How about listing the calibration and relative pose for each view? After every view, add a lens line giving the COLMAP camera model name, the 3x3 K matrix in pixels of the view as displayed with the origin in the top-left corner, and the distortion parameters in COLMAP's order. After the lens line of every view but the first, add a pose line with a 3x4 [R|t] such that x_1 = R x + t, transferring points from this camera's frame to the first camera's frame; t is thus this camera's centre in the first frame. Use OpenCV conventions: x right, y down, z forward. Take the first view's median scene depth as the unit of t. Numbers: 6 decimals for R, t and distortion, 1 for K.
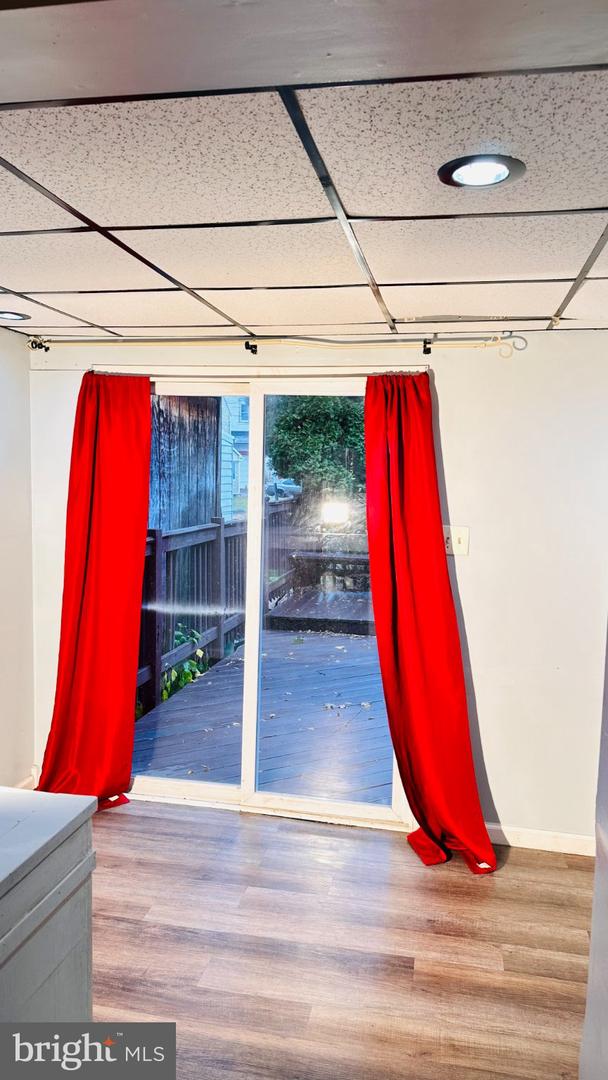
lens RADIAL K [[769.1, 0, 299.2], [0, 769.1, 544.7], [0, 0, 1]] dist [0.138128, -0.191653]
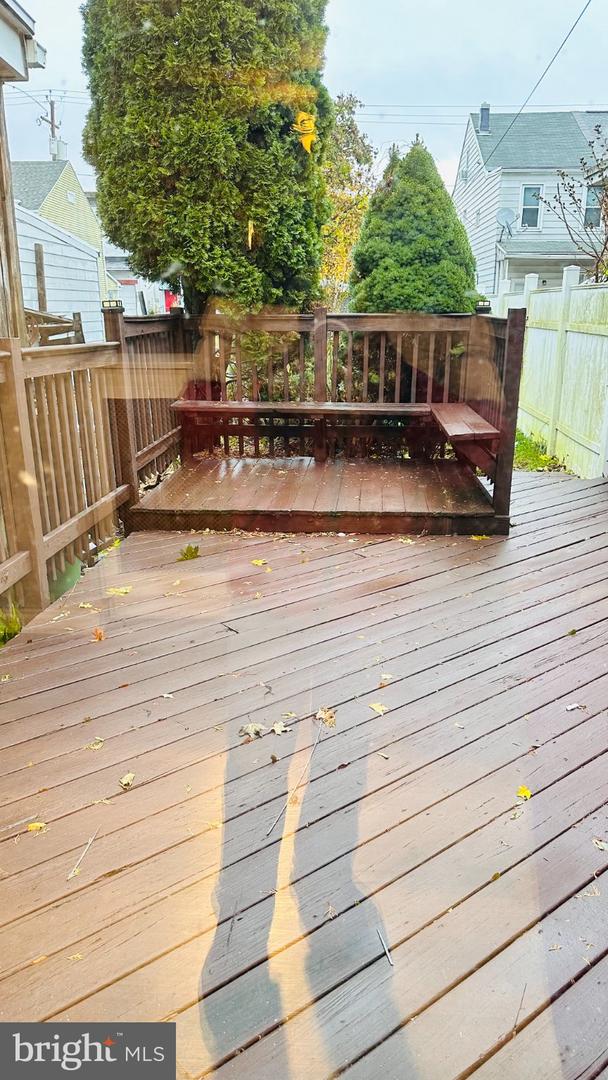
lens RADIAL K [[769.1, 0, 299.2], [0, 769.1, 544.7], [0, 0, 1]] dist [0.138128, -0.191653]
pose [[0.991103, -0.058827, 0.119393, 0.010549], [0.034391, 0.979749, 0.197253, 0.002083], [-0.128579, -0.191392, 0.973055, 0.335559]]
